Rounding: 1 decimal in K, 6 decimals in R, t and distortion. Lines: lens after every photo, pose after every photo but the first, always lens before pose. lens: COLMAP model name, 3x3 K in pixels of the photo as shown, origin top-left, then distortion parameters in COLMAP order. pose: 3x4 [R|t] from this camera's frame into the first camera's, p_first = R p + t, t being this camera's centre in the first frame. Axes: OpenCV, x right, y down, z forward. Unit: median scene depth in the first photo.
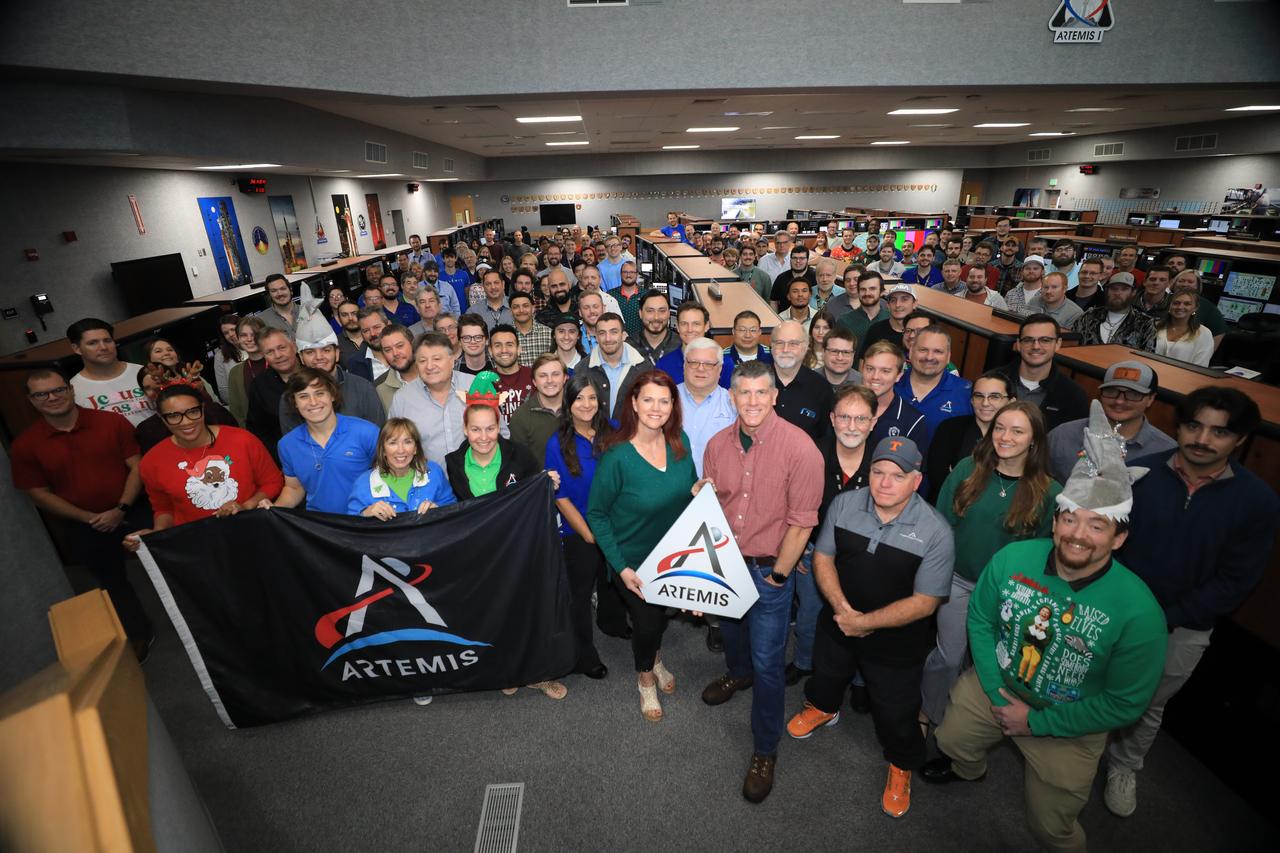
lens RADIAL K [[577.8, 0, 641.3], [0, 577.8, 427.1], [0, 0, 1]] dist [-0.043996, 0.012783]
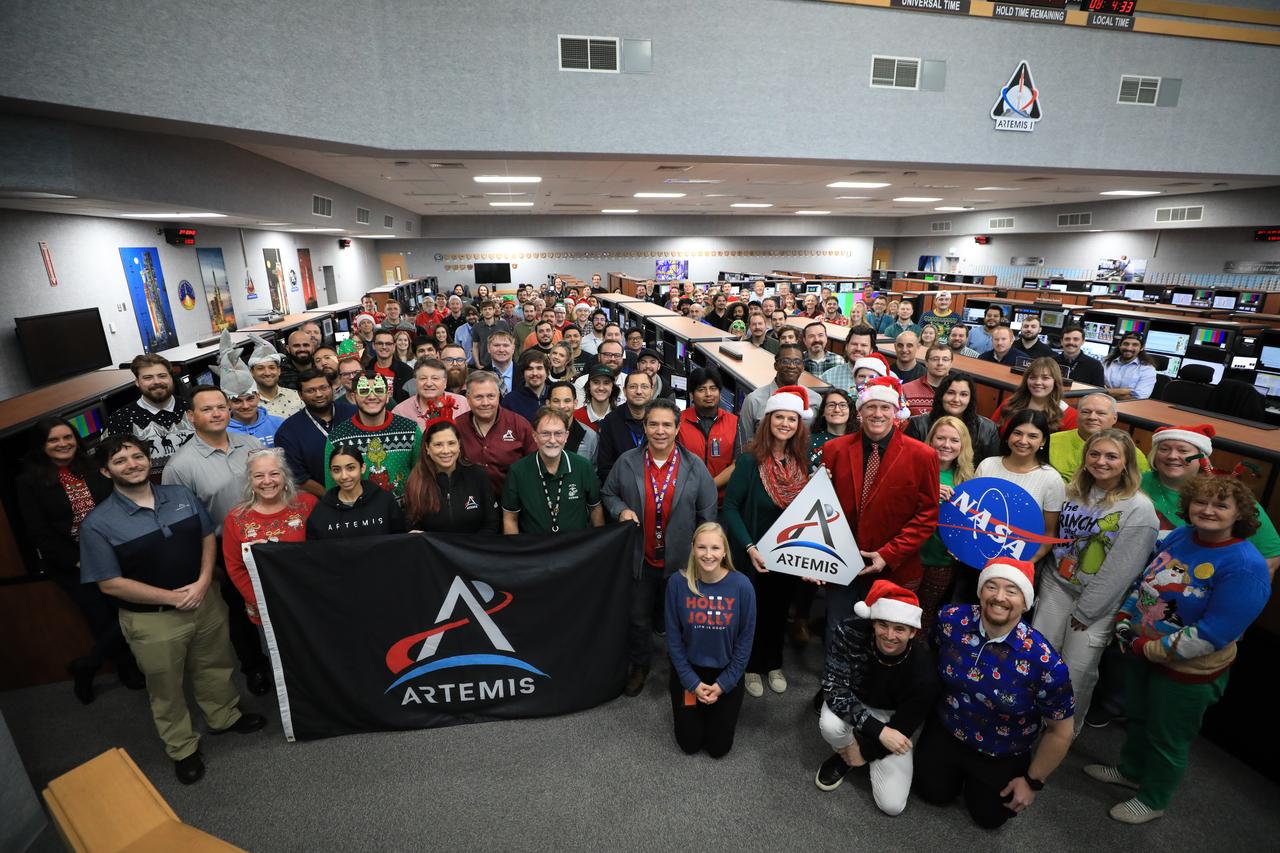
lens RADIAL K [[576.9, 0, 640.0], [0, 576.9, 426.5], [0, 0, 1]] dist [-0.043919, 0.012467]
pose [[0.989837, -0.021048, 0.140644, -0.138121], [0.034600, 0.994913, -0.094613, -0.015281], [-0.137937, 0.098518, 0.985529, 0.049715]]
